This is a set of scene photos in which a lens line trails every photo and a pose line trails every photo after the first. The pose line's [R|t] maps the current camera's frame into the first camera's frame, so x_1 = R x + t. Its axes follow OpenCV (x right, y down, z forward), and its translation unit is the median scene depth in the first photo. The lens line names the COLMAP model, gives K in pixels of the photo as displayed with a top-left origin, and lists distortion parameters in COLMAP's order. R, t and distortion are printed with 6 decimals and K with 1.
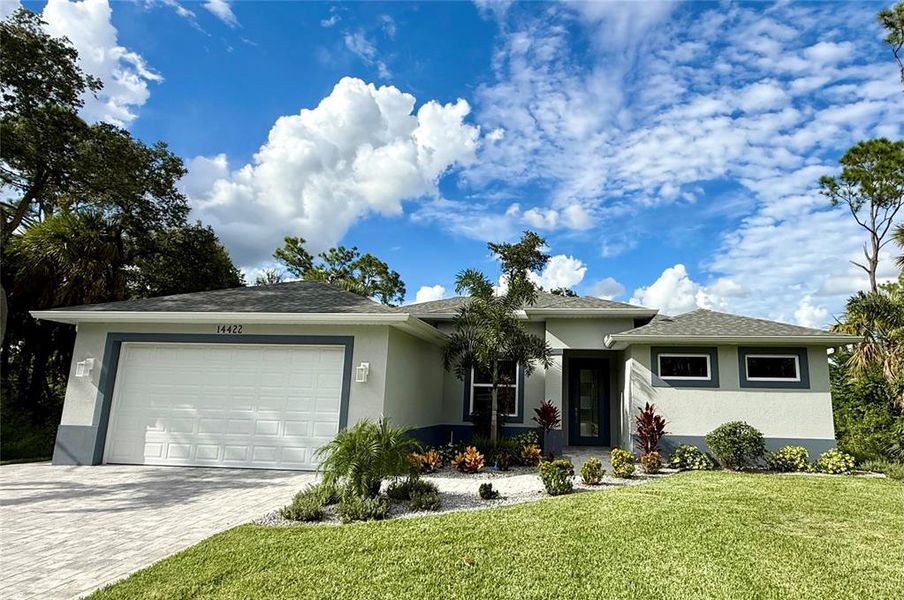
lens RADIAL K [[551.8, 0, 512.1], [0, 551.8, 300.0], [0, 0, 1]] dist [0.005044, 0.000962]
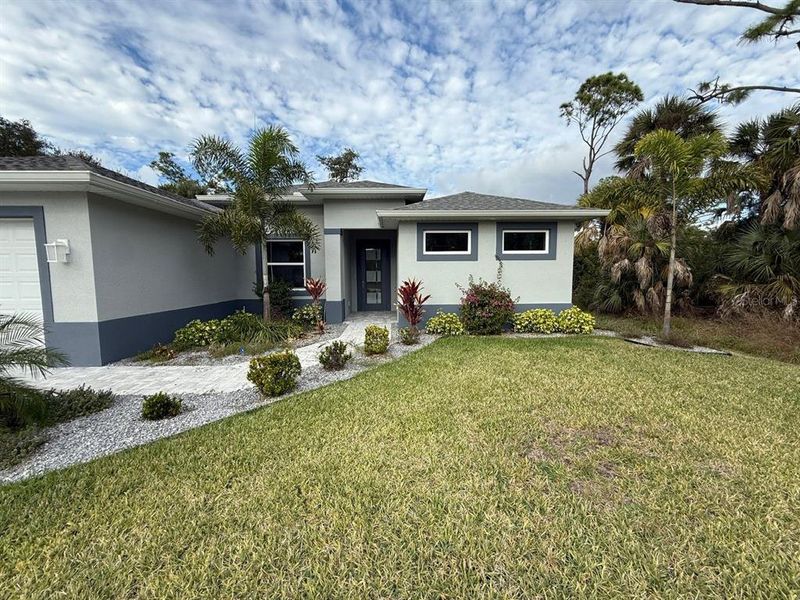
lens RADIAL K [[318.4, 0, 400.0], [0, 318.4, 300.0], [0, 0, 1]] dist [0.017649, 0.000077]
pose [[0.993642, -0.036904, 0.106368, 0.040016], [0.007408, 0.964137, 0.265300, 0.017046], [-0.112344, -0.262825, 0.958281, 0.102914]]
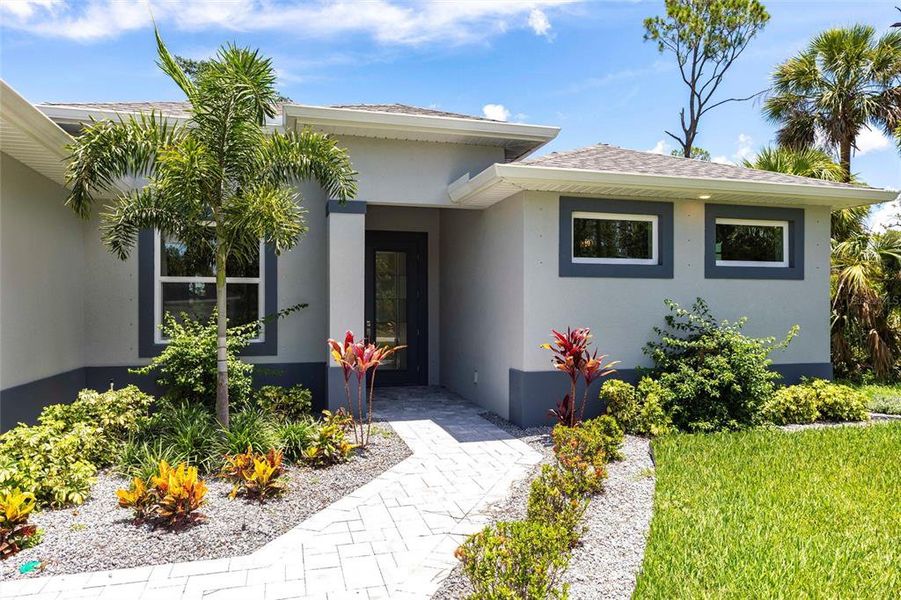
lens RADIAL K [[636.4, 0, 450.5], [0, 636.4, 300.0], [0, 0, 1]] dist [0.007738, 0.002139]
pose [[0.934313, -0.016654, 0.356065, -0.012100], [-0.043455, 0.986135, 0.160151, 0.023777], [-0.353795, -0.165104, 0.920635, 0.134068]]
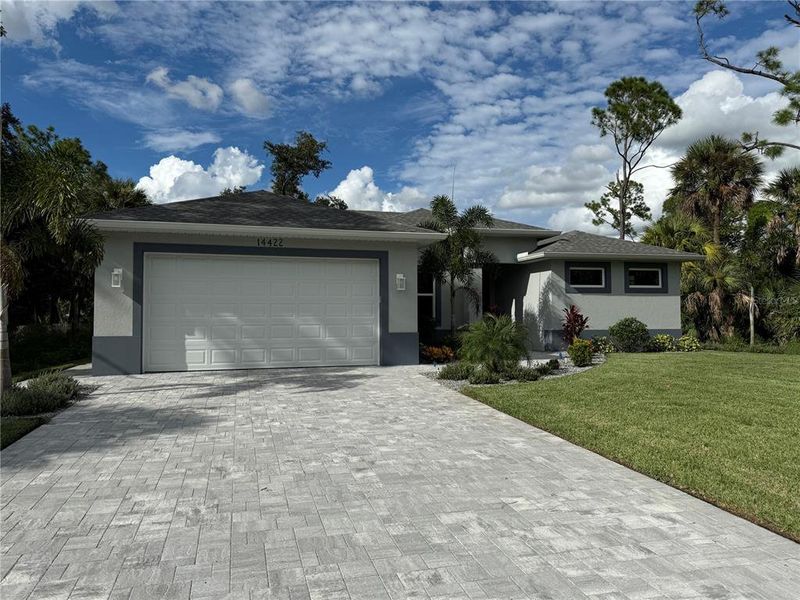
lens RADIAL K [[624.6, 0, 400.0], [0, 624.6, 300.0], [0, 0, 1]] dist [0.067945, -0.003306]
pose [[0.930369, -0.013703, 0.366370, -0.168528], [-0.041602, 0.988901, 0.142630, -0.004537], [-0.364258, -0.147940, 0.919473, -0.050046]]
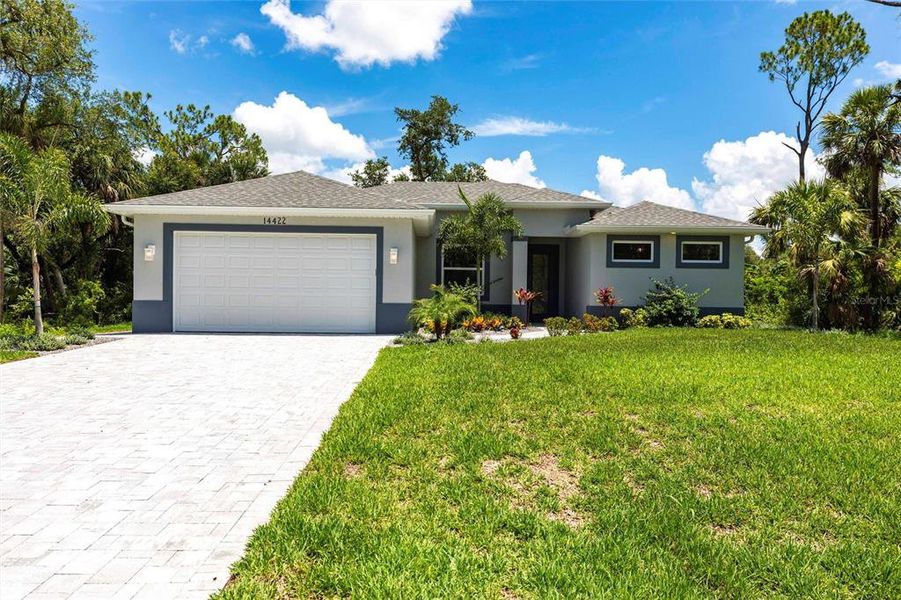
lens RADIAL K [[741.2, 0, 456.6], [0, 741.2, 323.3], [0, 0, 1]] dist [0.003162, -0.000931]
pose [[0.991193, -0.014813, 0.131591, -0.078440], [-0.013090, 0.977895, 0.208686, -0.016271], [-0.131774, -0.208571, 0.969089, -0.152129]]
